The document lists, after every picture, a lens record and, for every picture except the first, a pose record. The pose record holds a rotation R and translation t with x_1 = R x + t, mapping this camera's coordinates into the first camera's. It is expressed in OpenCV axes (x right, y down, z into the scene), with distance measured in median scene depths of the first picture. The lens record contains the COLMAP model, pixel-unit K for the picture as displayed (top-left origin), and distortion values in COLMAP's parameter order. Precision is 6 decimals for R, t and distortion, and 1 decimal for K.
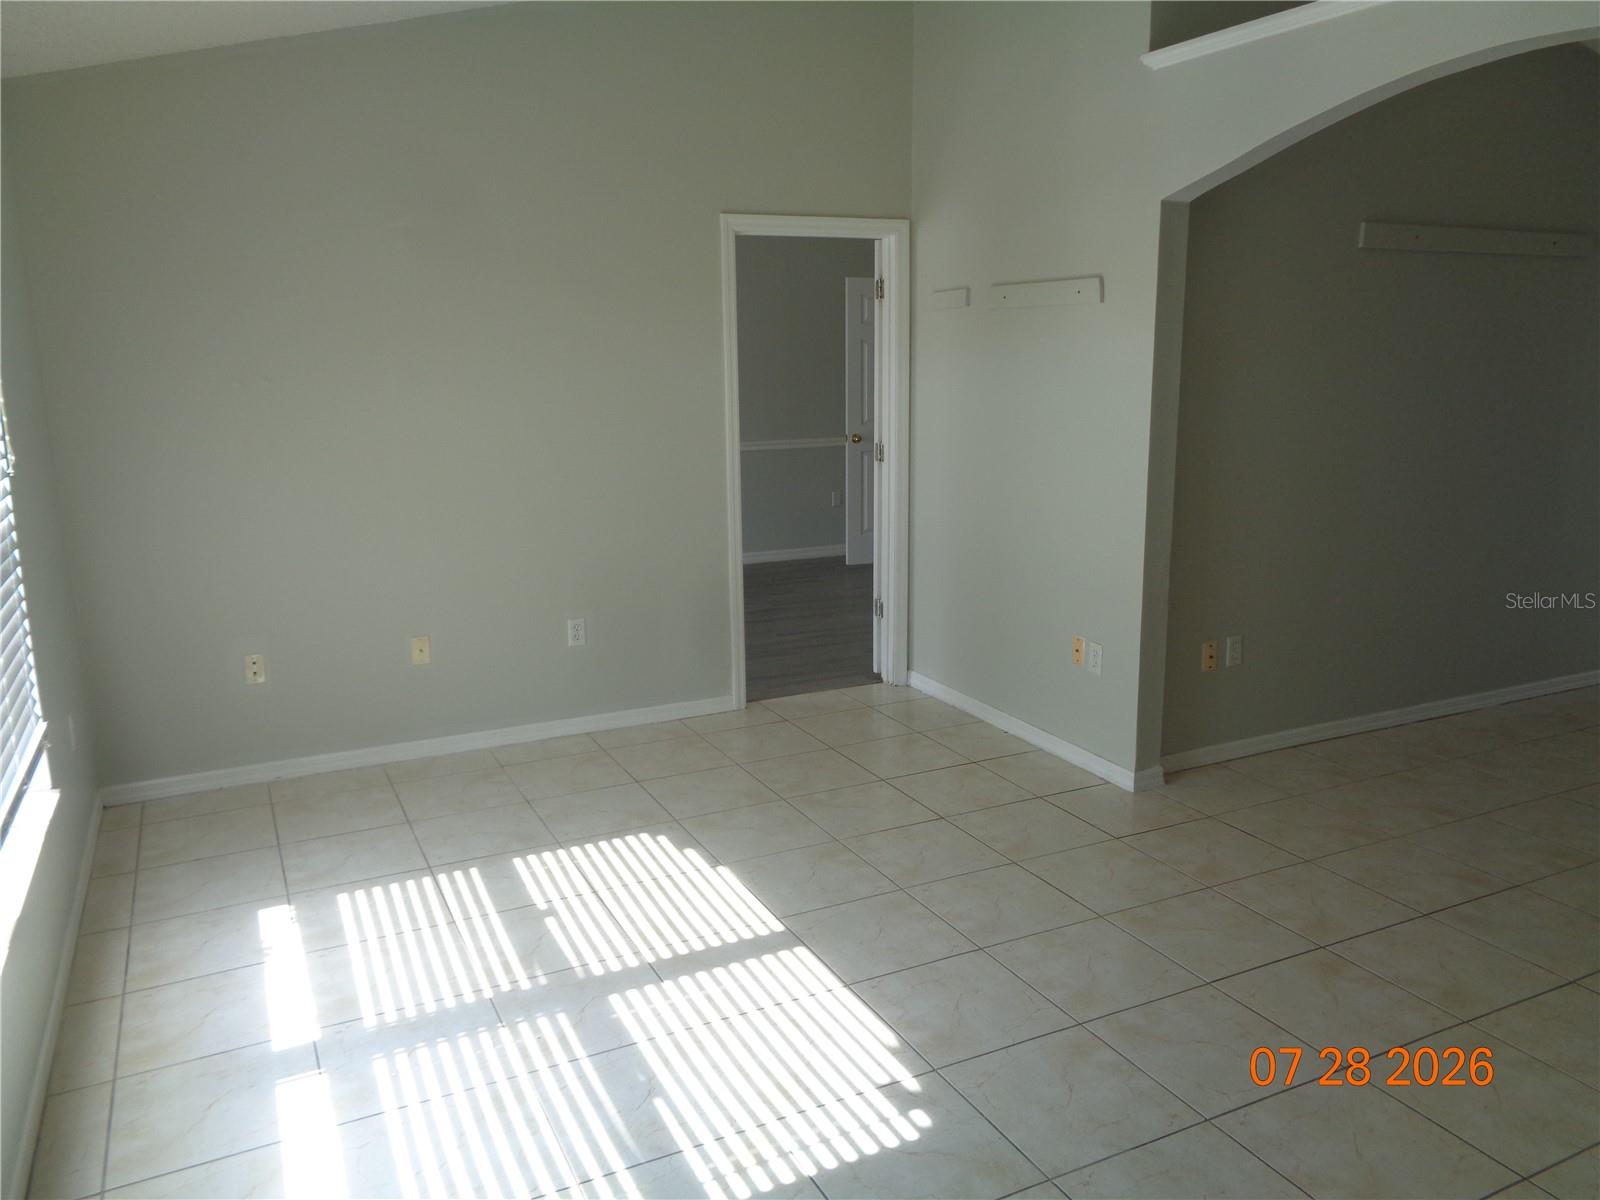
lens RADIAL K [[1201.9, 0, 799.8], [0, 1201.9, 606.0], [0, 0, 1]] dist [0.005372, 0.001388]
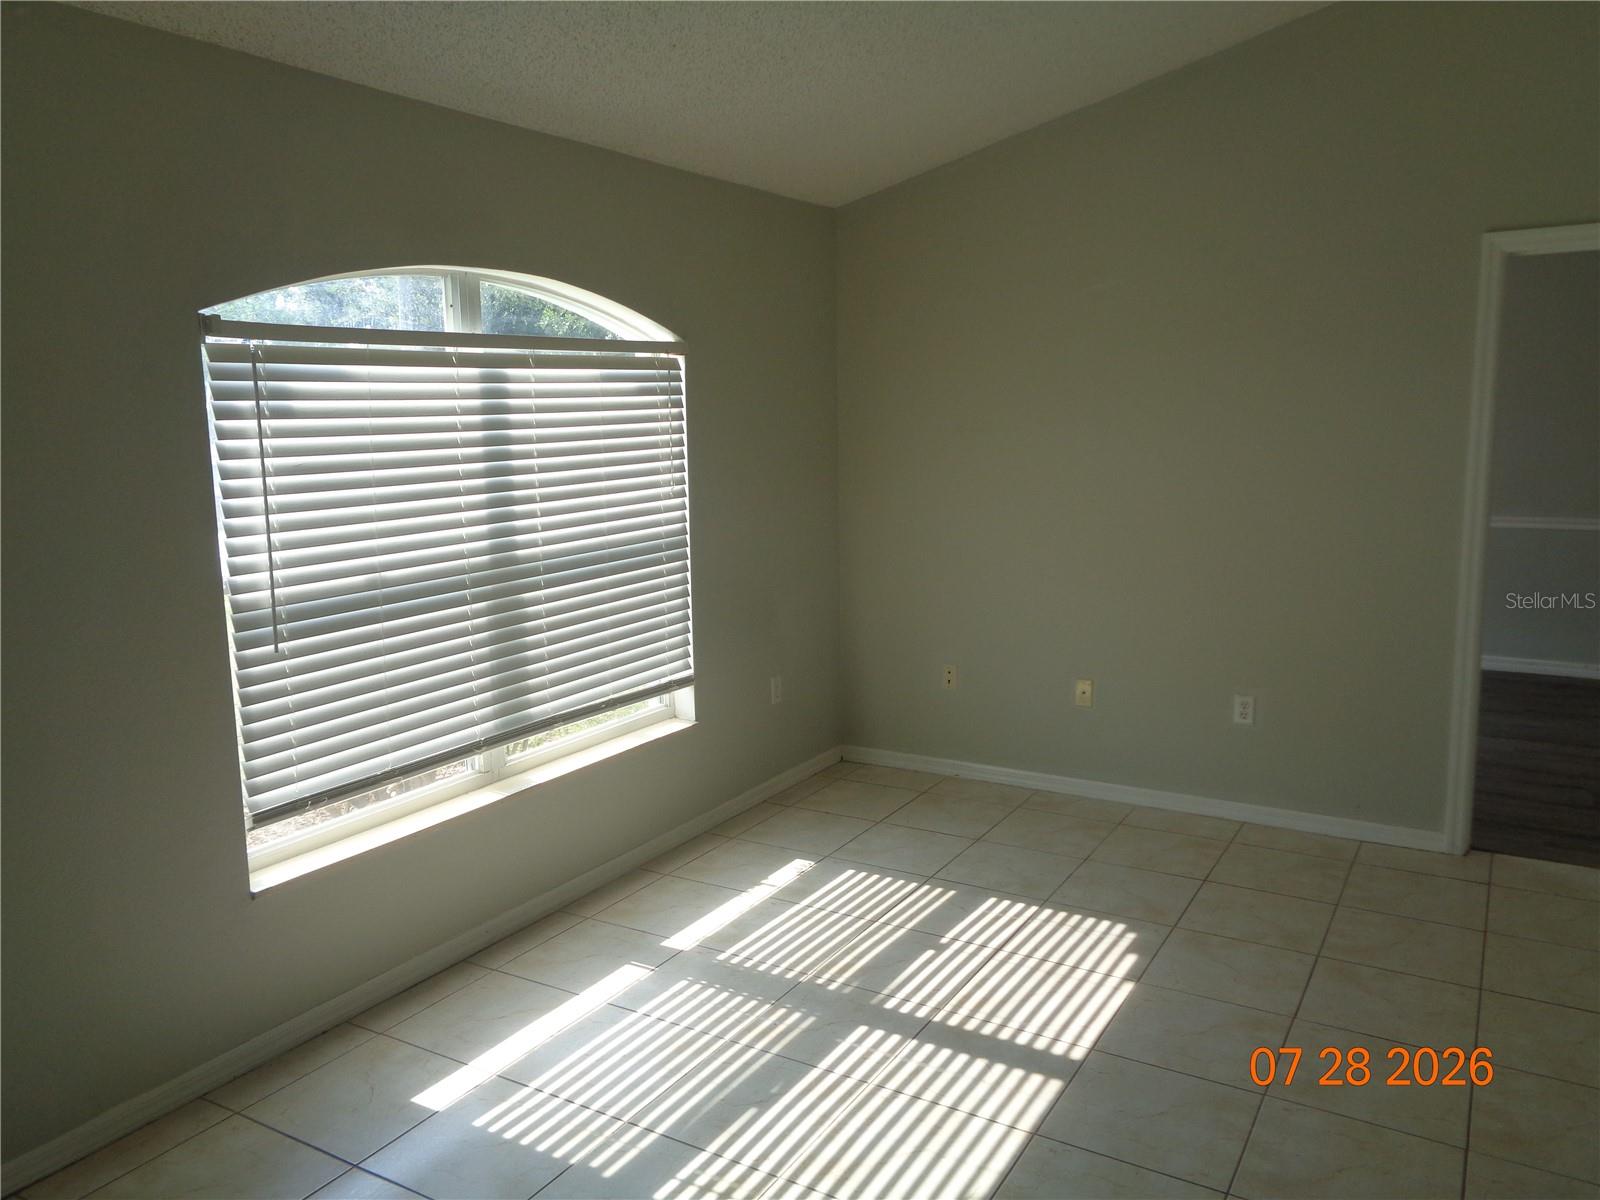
lens RADIAL K [[1201.9, 0, 799.2], [0, 1201.9, 592.5], [0, 0, 1]] dist [0.005372, 0.001388]
pose [[0.533570, 0.126724, -0.836208, 0.480499], [-0.167271, 0.984993, 0.042538, -0.059719], [0.829050, 0.117176, 0.546760, 0.262102]]
